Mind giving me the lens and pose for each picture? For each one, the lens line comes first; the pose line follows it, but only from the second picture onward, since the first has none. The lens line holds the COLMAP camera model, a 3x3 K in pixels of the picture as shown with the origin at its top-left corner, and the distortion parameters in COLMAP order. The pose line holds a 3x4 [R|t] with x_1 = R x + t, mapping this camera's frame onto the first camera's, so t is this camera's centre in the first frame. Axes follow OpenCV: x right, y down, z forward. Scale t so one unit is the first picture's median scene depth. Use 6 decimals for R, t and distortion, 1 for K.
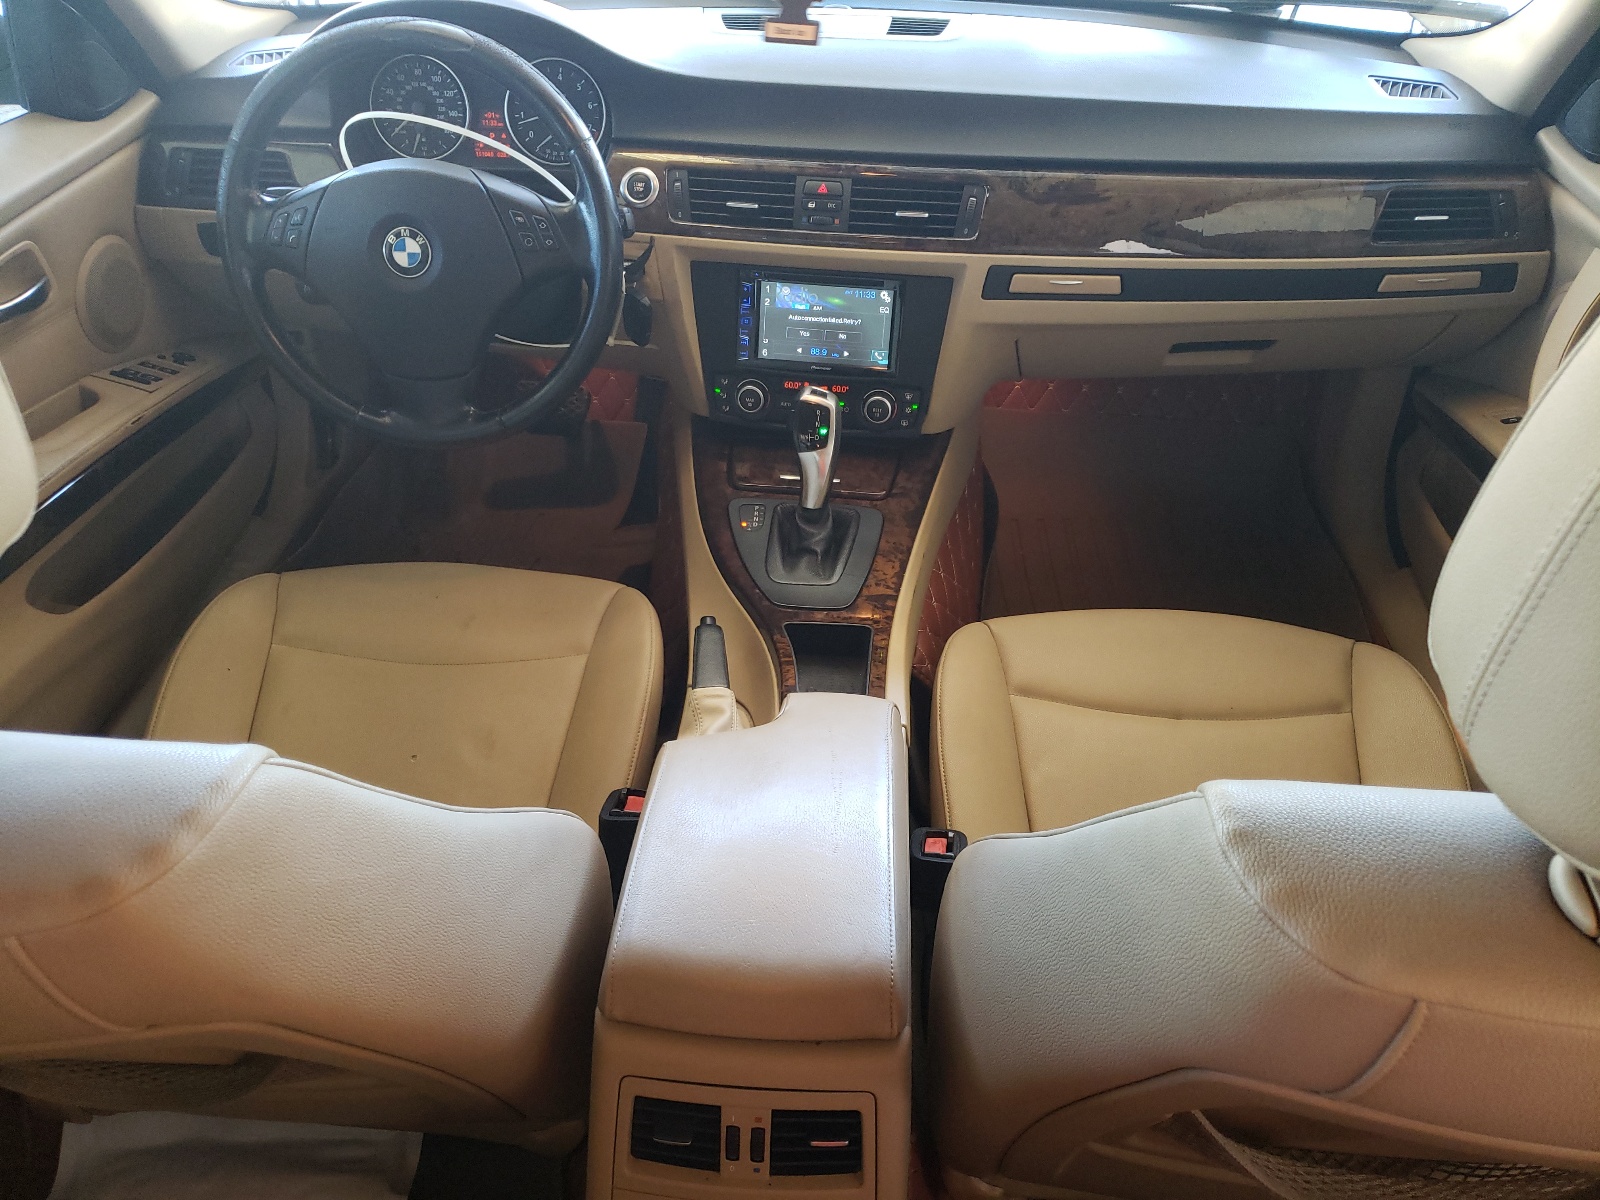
lens RADIAL K [[1209.9, 0, 801.5], [0, 1209.9, 600.0], [0, 0, 1]] dist [0.004389, -0.000415]
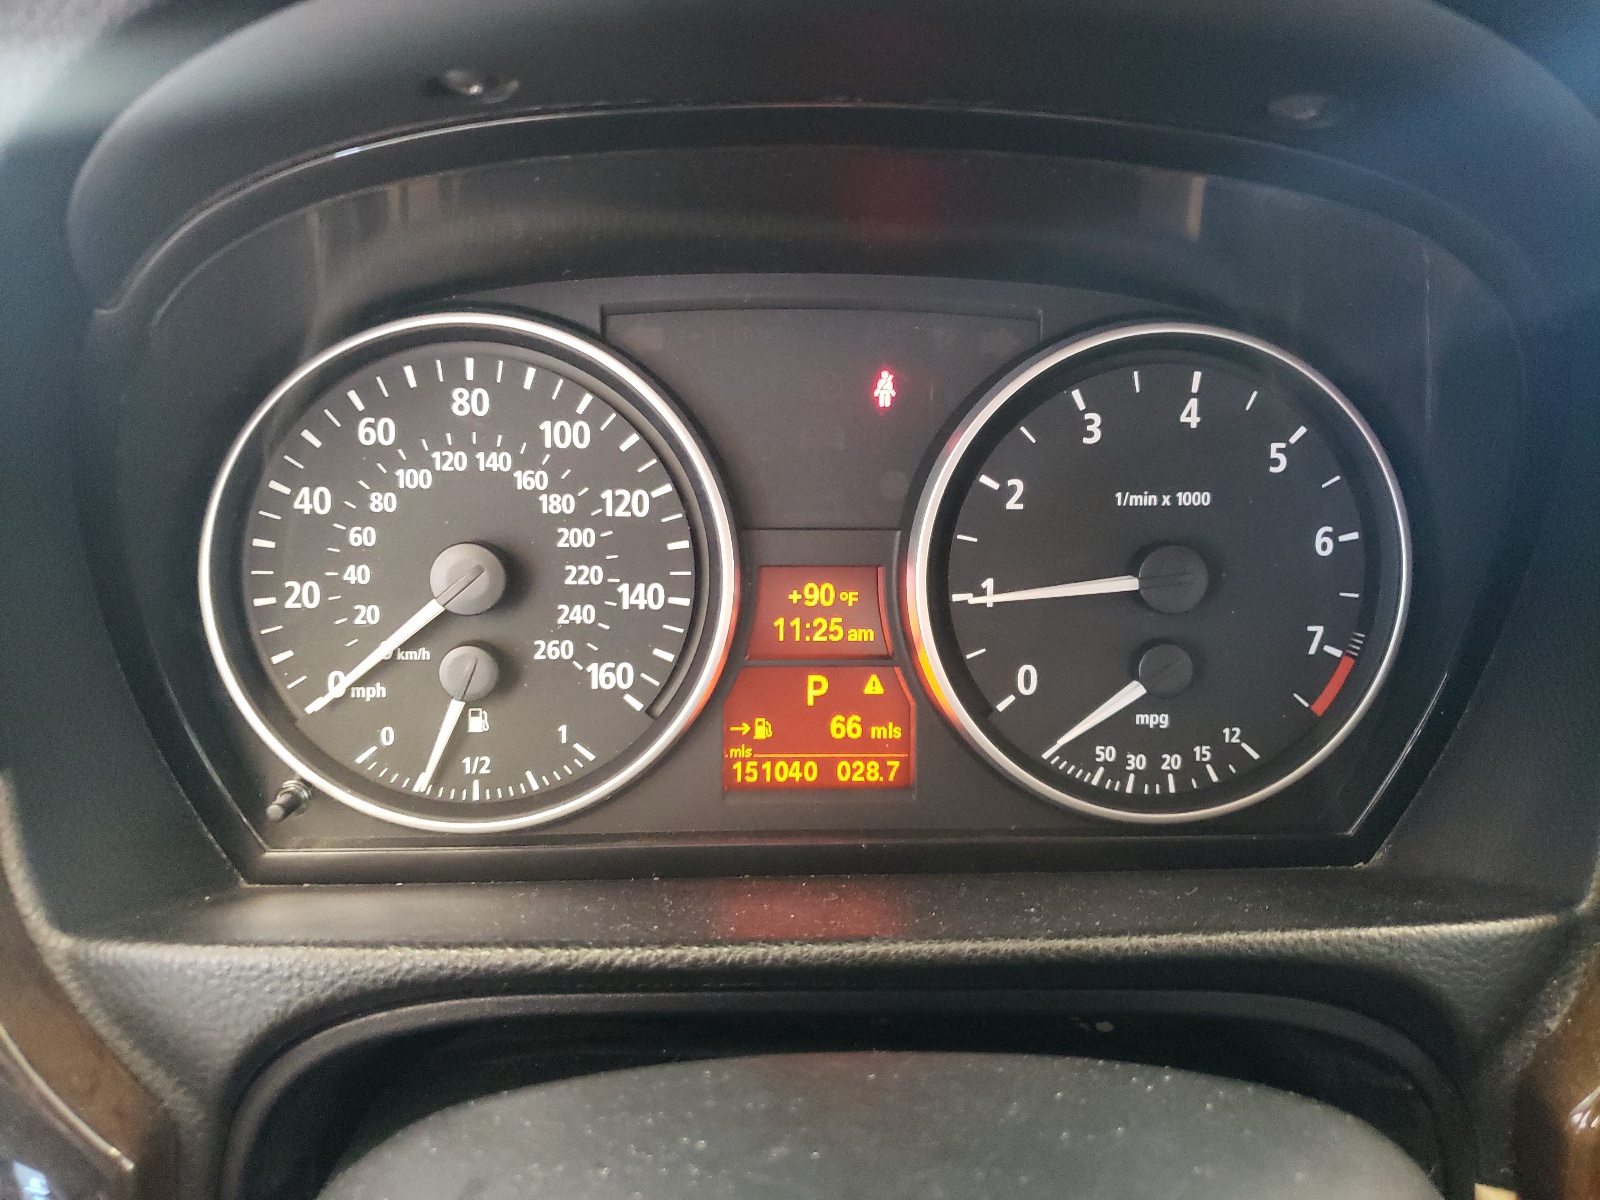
lens RADIAL K [[1209.9, 0, 799.6], [0, 1209.9, 599.6], [0, 0, 1]] dist [0.004389, -0.000415]
pose [[0.995482, -0.031819, 0.089462, -0.280779], [0.055730, 0.958621, -0.279177, -0.346613], [-0.076878, 0.282902, 0.956063, 0.814751]]
